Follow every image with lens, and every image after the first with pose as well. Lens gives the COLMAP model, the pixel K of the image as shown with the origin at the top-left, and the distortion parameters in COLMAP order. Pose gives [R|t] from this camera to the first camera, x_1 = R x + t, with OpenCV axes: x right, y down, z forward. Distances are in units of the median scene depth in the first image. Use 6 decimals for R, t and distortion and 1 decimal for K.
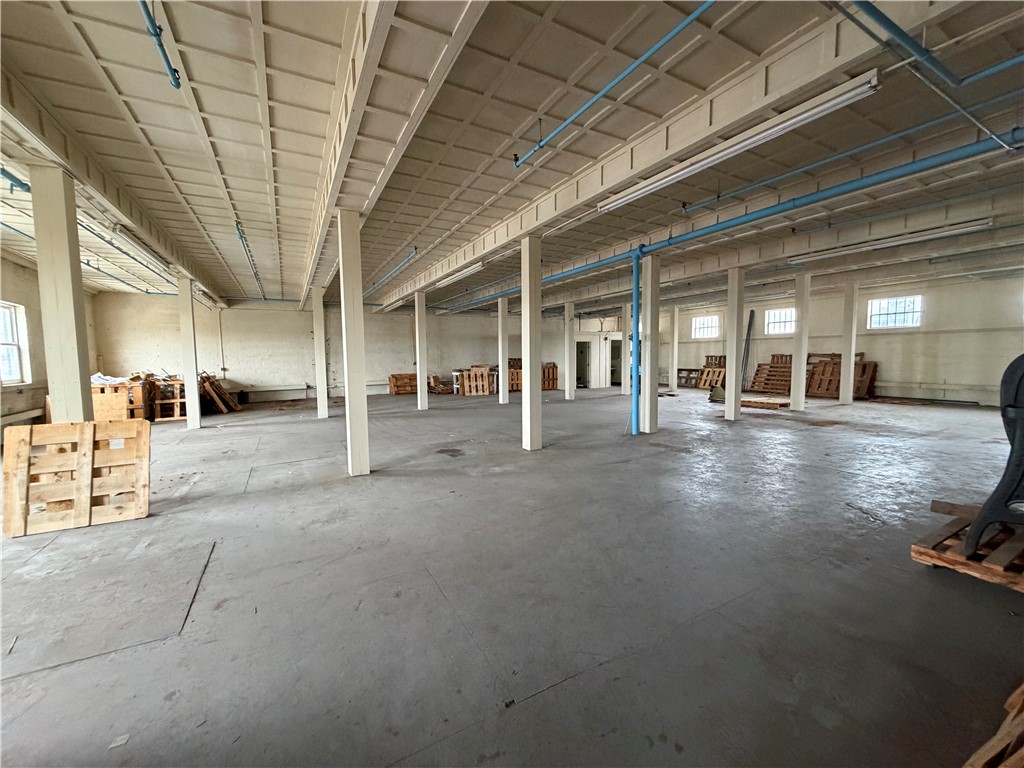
lens RADIAL K [[408.2, 0, 510.3], [0, 408.2, 386.7], [0, 0, 1]] dist [0.002588, 0.000196]
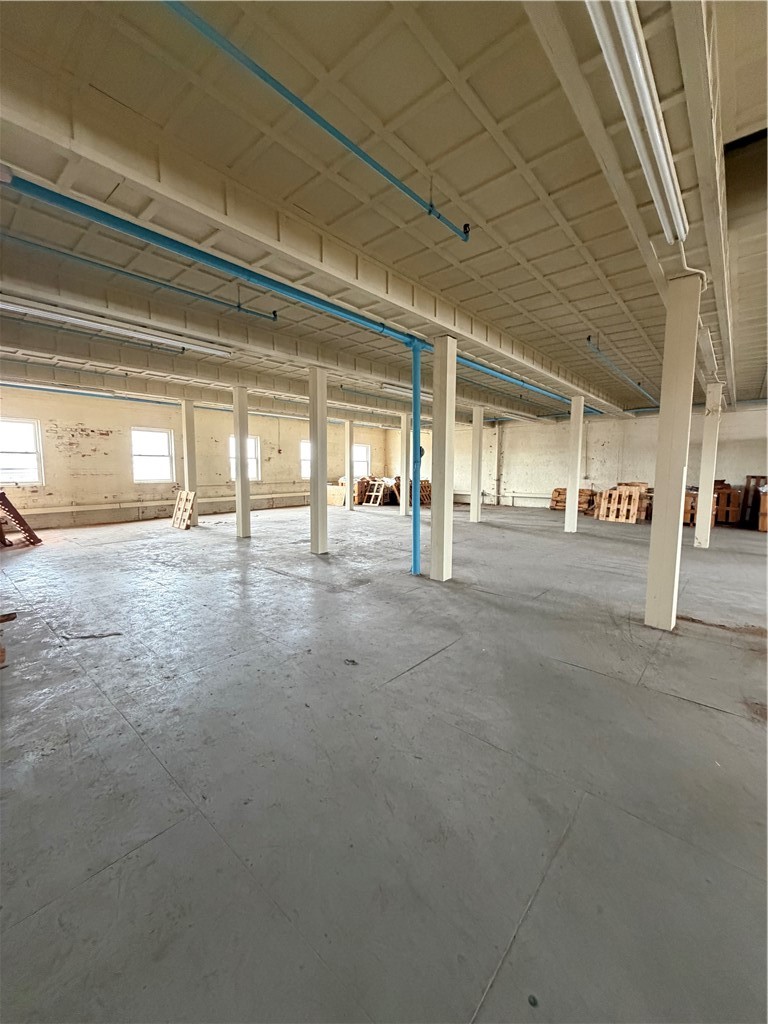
lens RADIAL K [[408.2, 0, 382.3], [0, 408.2, 511.1], [0, 0, 1]] dist [0.002588, 0.000196]
pose [[0.337334, 0.115723, -0.934245, 1.591817], [-0.080871, 0.992309, 0.093715, -0.115547], [0.937905, 0.043940, 0.344098, 1.038969]]
